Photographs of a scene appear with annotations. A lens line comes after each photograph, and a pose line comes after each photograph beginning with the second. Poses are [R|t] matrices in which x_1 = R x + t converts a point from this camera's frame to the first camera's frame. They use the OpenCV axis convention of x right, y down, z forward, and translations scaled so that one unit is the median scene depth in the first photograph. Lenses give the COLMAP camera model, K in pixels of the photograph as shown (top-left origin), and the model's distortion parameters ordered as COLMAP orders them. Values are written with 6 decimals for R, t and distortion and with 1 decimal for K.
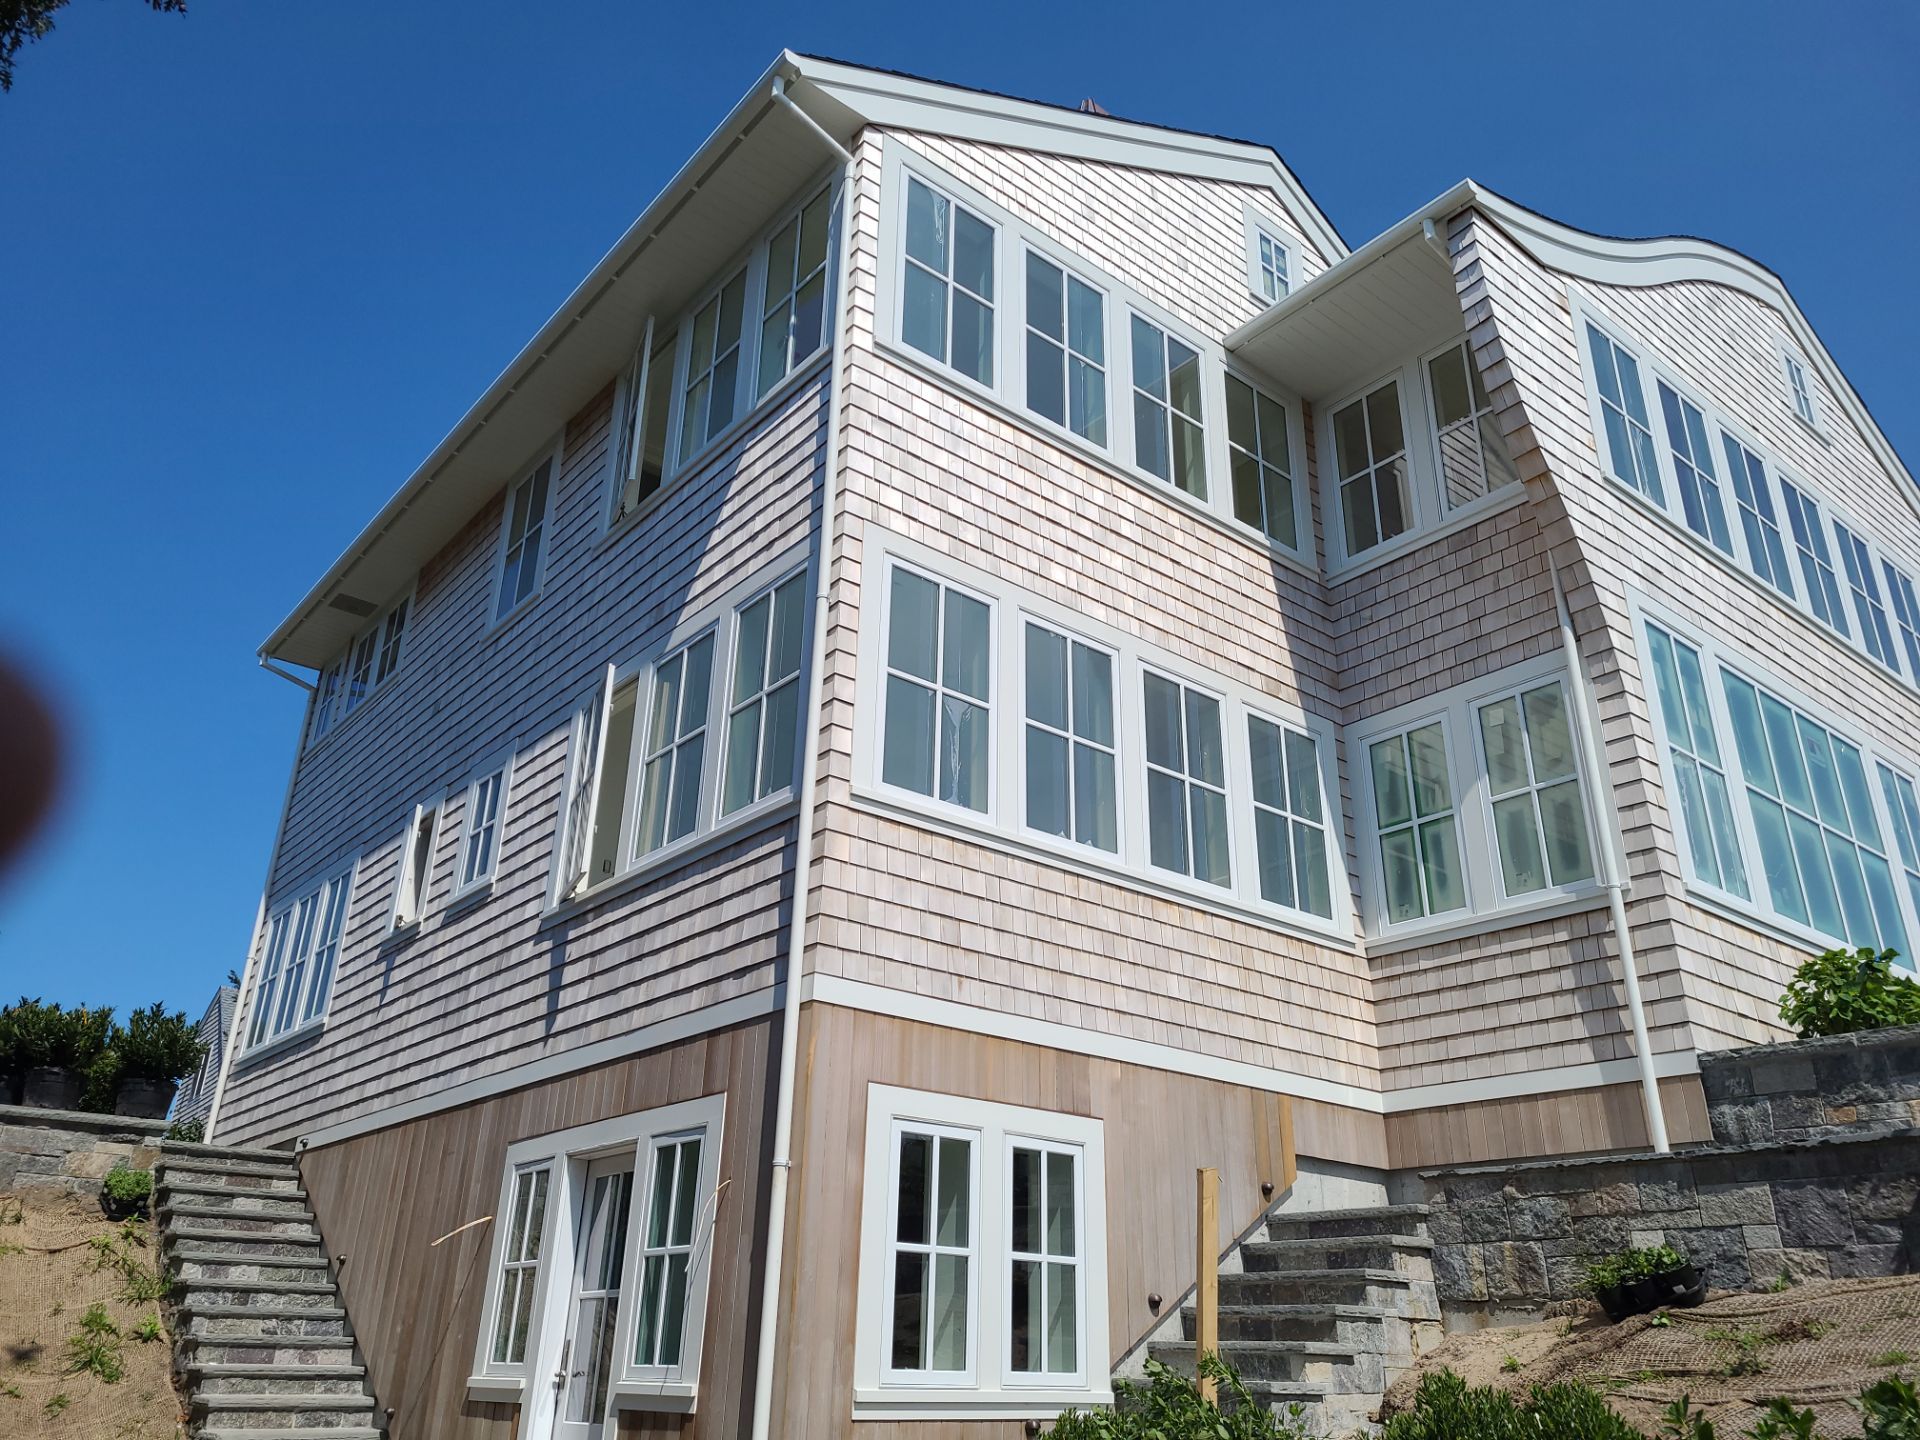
lens RADIAL K [[1438.2, 0, 960.0], [0, 1438.2, 720.0], [0, 0, 1]] dist [0.069429, -0.058765]
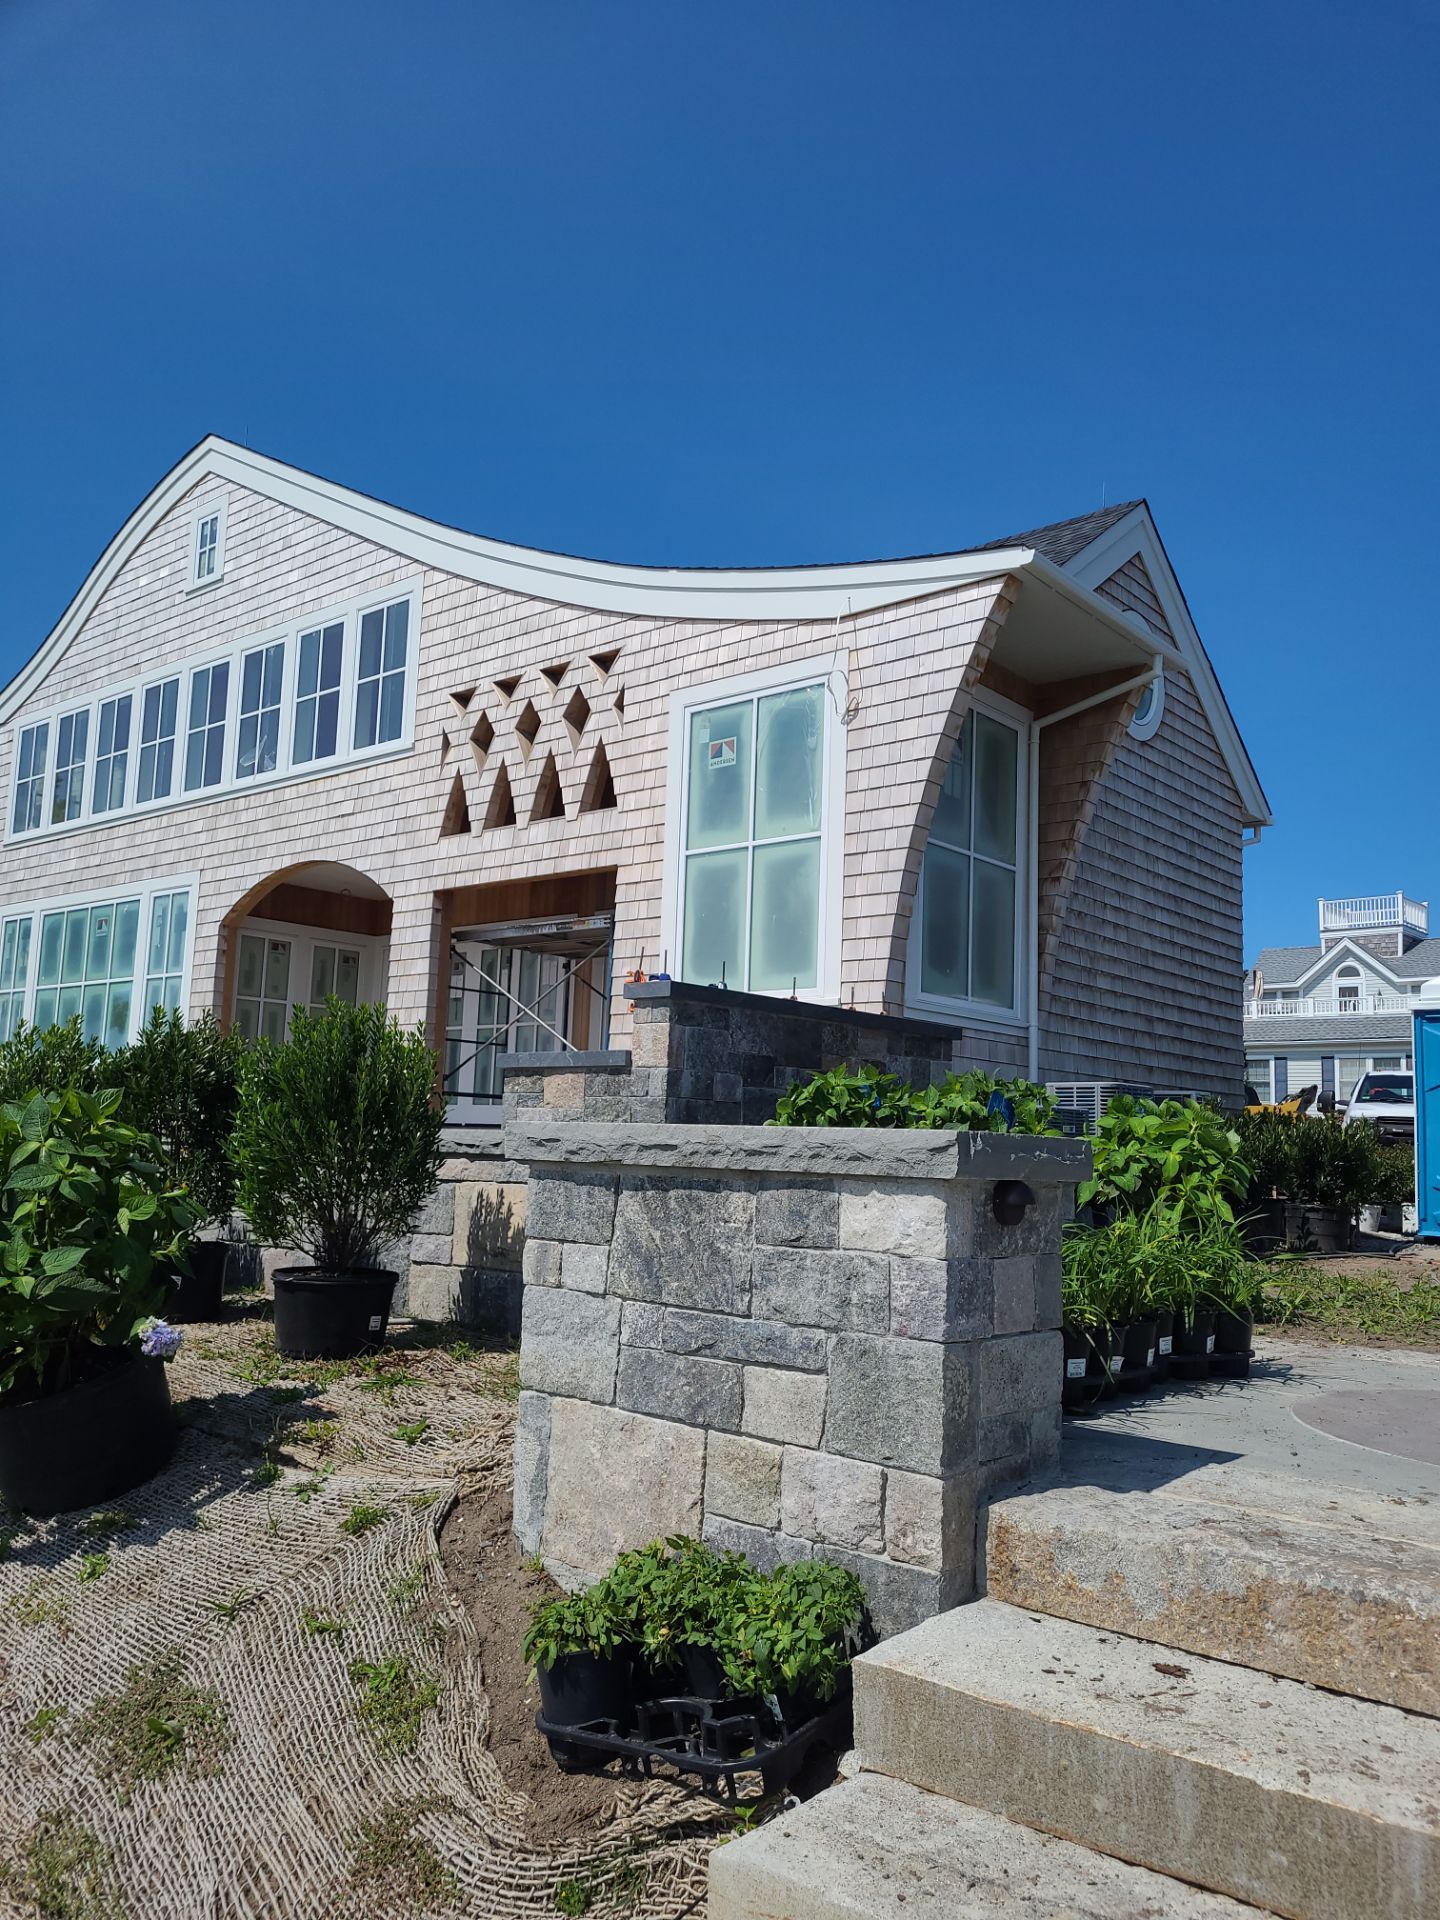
lens RADIAL K [[1438.2, 0, 782.6], [0, 1438.2, 962.4], [0, 0, 1]] dist [0.069429, -0.058765]
pose [[0.200524, -0.135513, -0.970271, 1.832363], [0.372918, 0.926388, -0.052313, 0.609814], [0.905937, -0.351342, 0.236298, 1.073043]]
